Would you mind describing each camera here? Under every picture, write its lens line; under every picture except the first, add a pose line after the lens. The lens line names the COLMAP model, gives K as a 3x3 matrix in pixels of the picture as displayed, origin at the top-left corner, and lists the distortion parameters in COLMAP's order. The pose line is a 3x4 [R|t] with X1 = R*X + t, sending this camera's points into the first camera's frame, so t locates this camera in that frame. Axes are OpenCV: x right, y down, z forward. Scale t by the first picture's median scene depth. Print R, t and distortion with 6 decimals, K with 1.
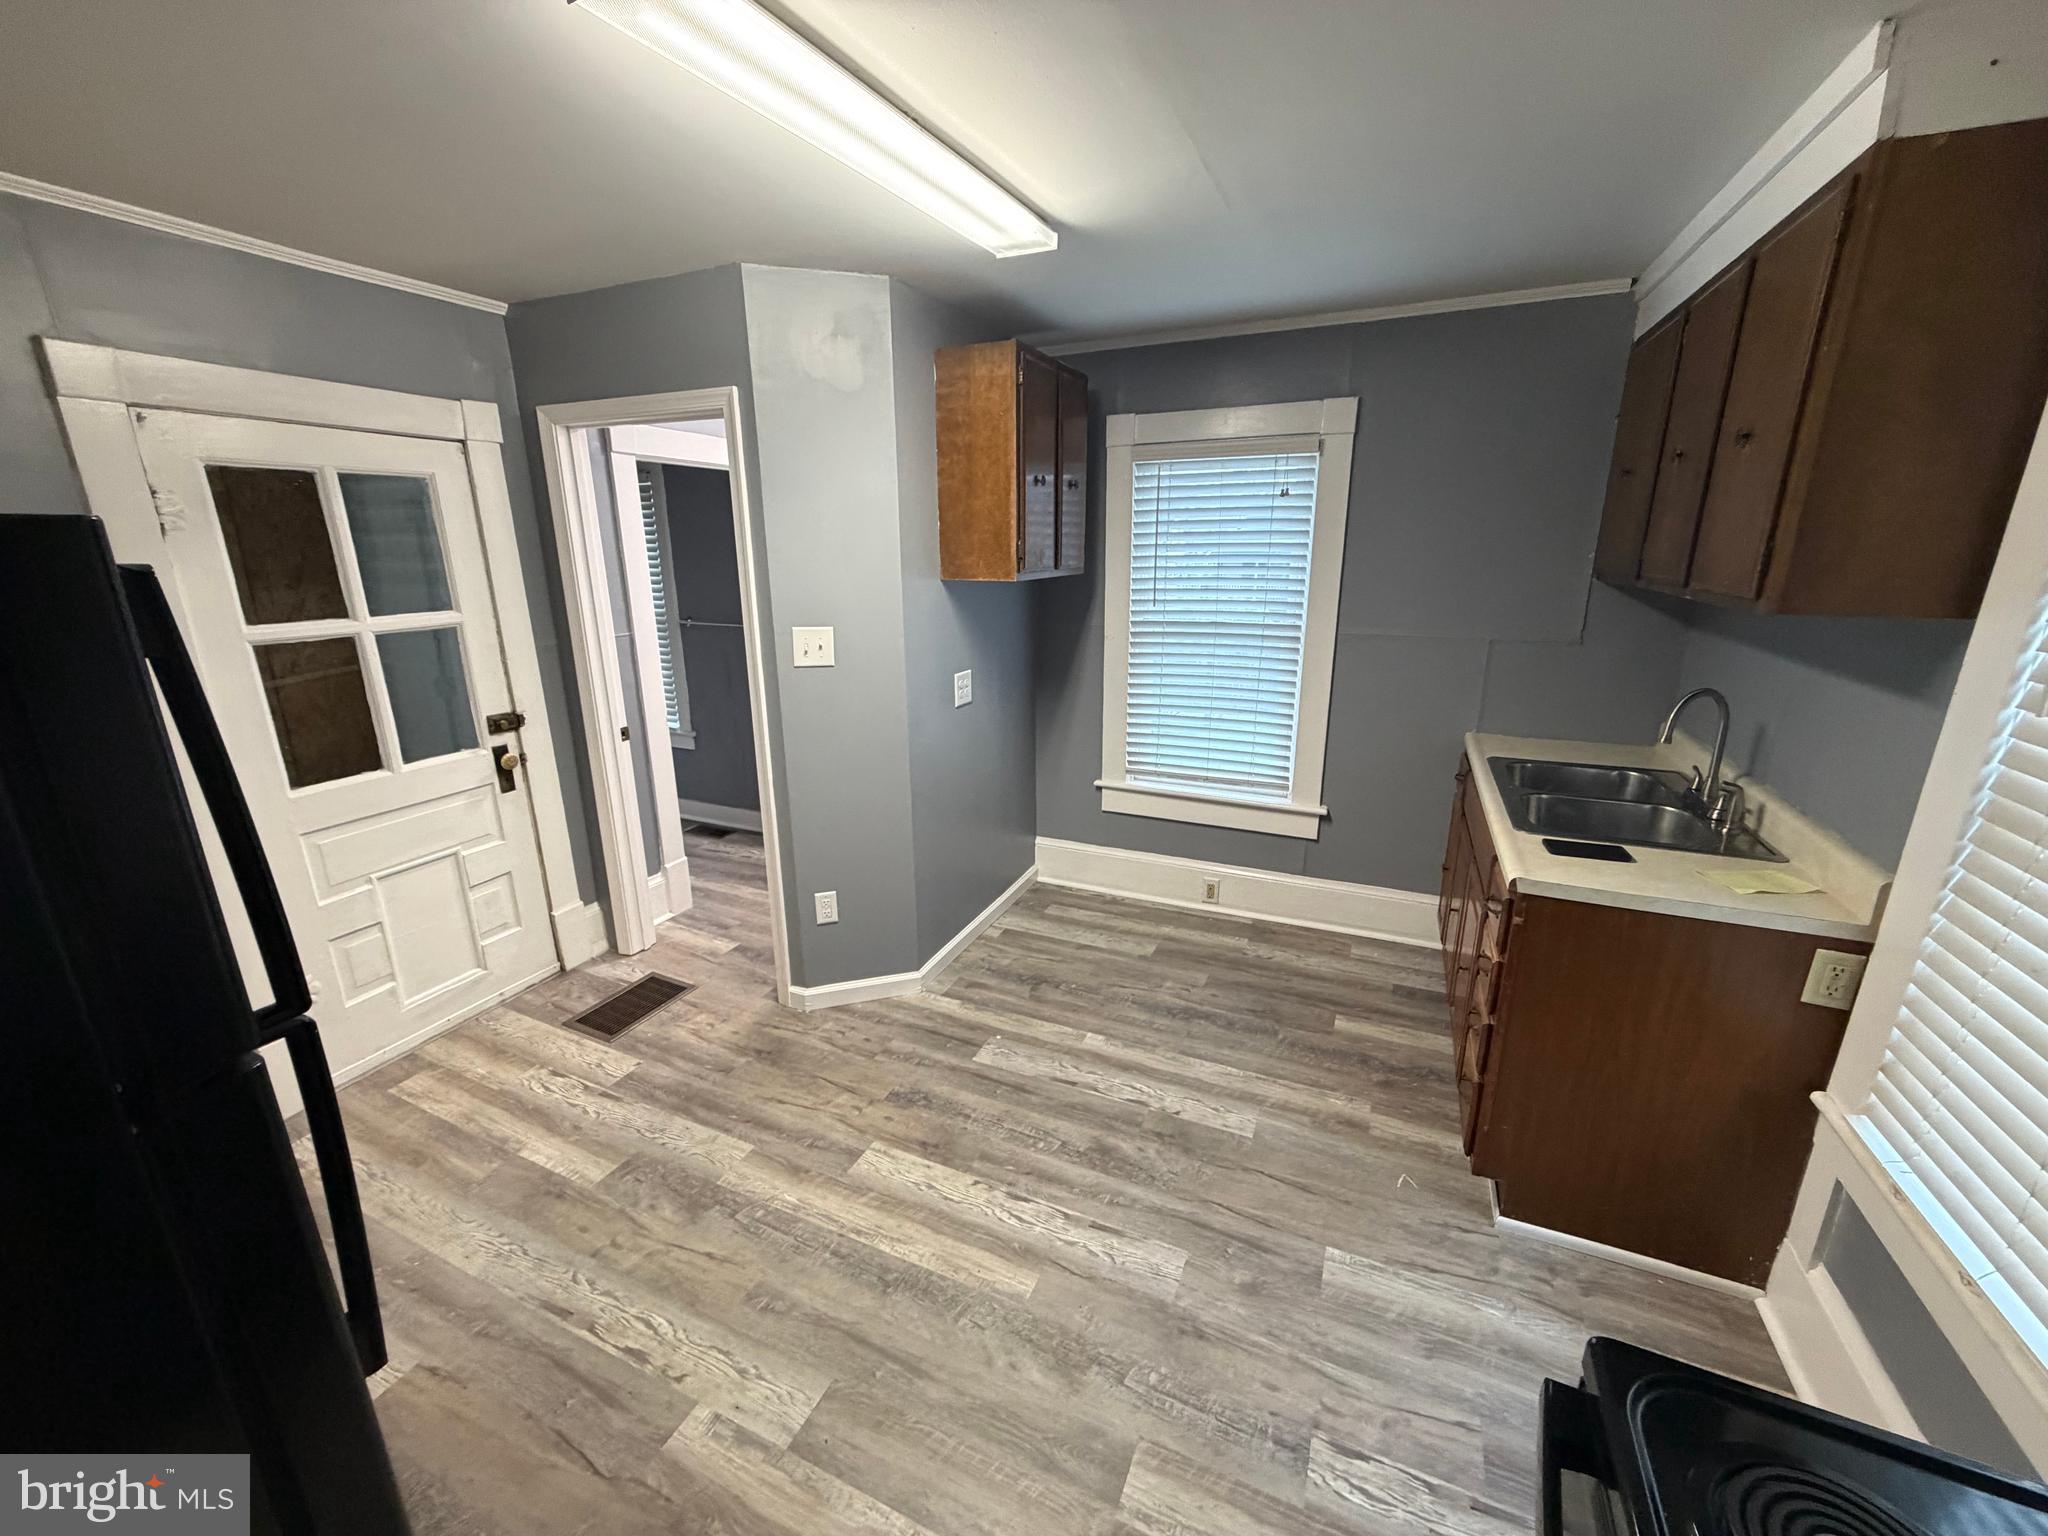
lens RADIAL K [[809.5, 0, 1017.2], [0, 809.5, 770.0], [0, 0, 1]] dist [0.000012, 0.000158]
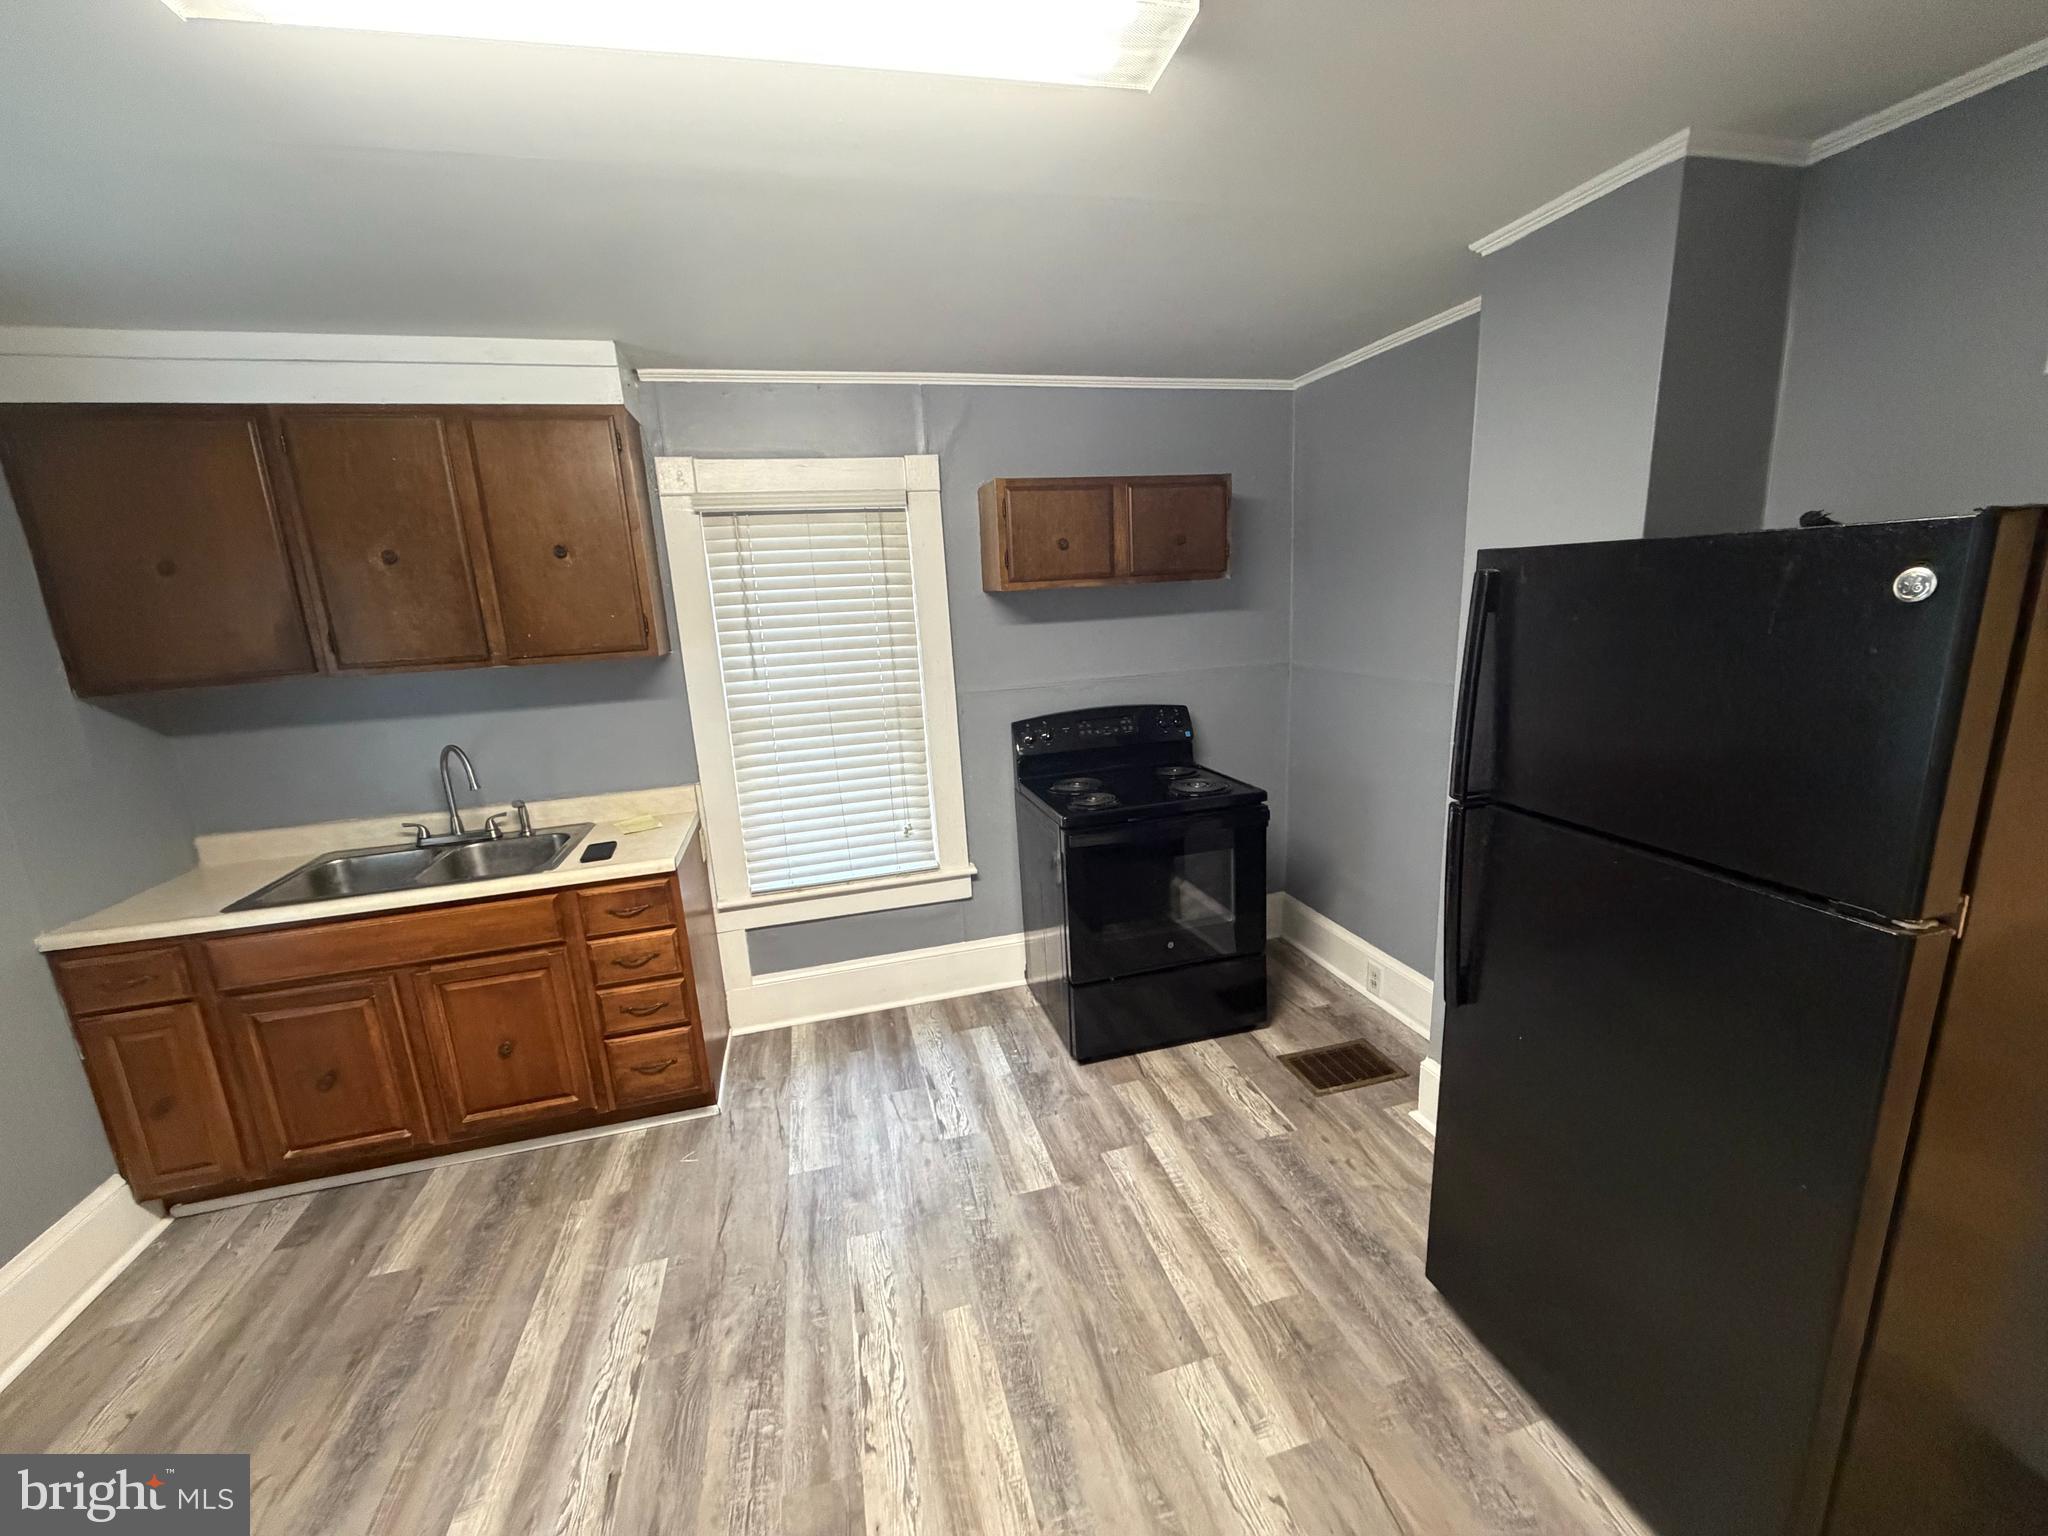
lens RADIAL K [[809.5, 0, 1022.4], [0, 809.5, 768.3], [0, 0, 1]] dist [0.000012, 0.000158]
pose [[-0.636436, -0.122000, 0.761620, -0.696588], [0.266944, 0.891556, 0.365882, -0.311610], [-0.723664, 0.436170, -0.534851, 1.132463]]
